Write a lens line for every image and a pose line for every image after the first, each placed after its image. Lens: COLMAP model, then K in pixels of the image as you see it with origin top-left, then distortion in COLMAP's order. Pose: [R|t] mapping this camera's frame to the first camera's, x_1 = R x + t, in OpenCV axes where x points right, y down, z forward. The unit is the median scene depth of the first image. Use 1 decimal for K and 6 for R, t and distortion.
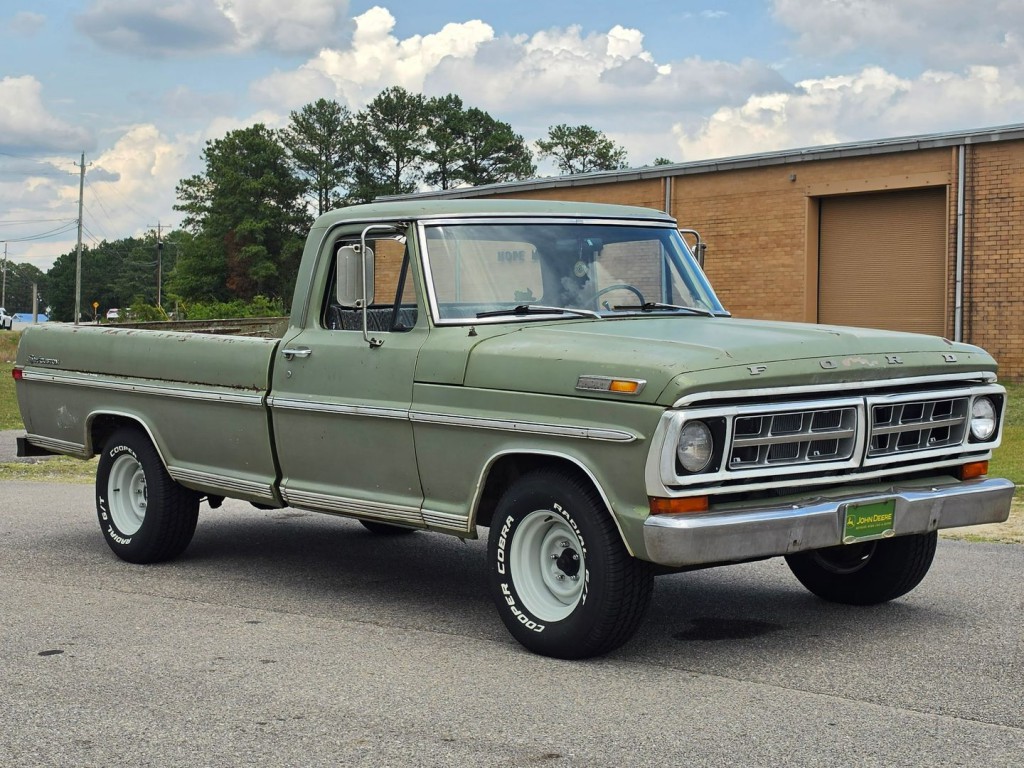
lens RADIAL K [[1703.6, 0, 488.4], [0, 1703.6, 357.8], [0, 0, 1]] dist [0.238673, -0.960826]
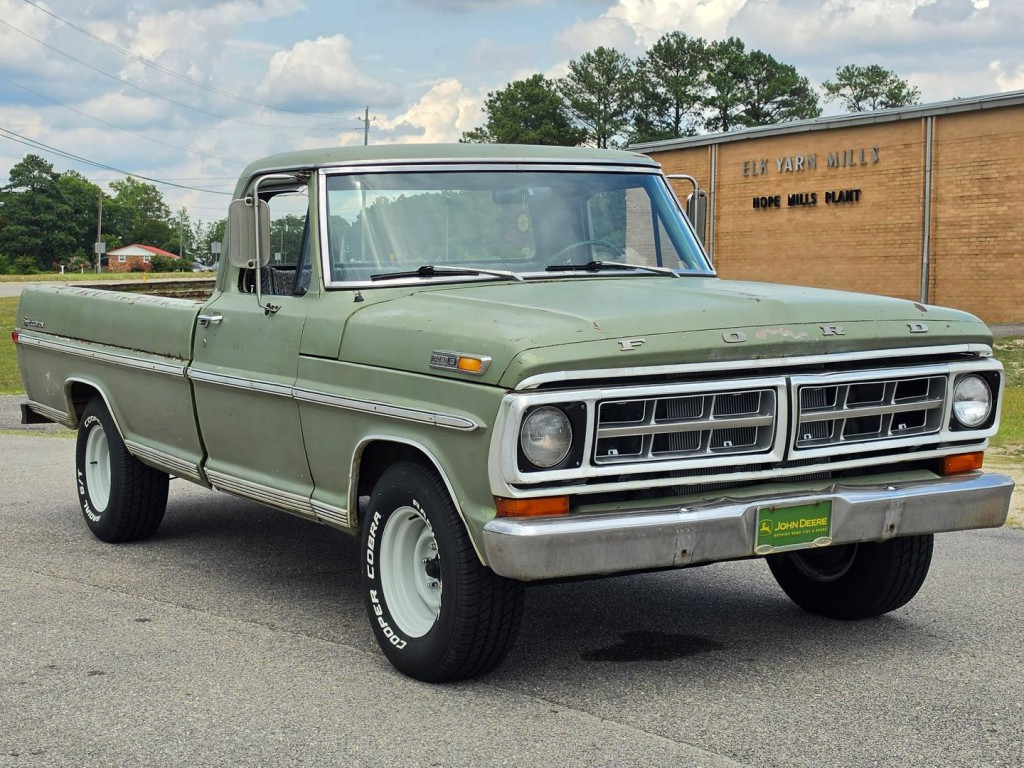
lens RADIAL K [[1703.6, 0, 488.4], [0, 1703.6, 357.8], [0, 0, 1]] dist [0.238673, -0.960826]
pose [[0.985342, 0.004327, -0.170538, 0.180175], [0.000673, 0.999572, 0.029246, -0.008463], [0.170591, -0.028932, 0.984917, 0.138776]]
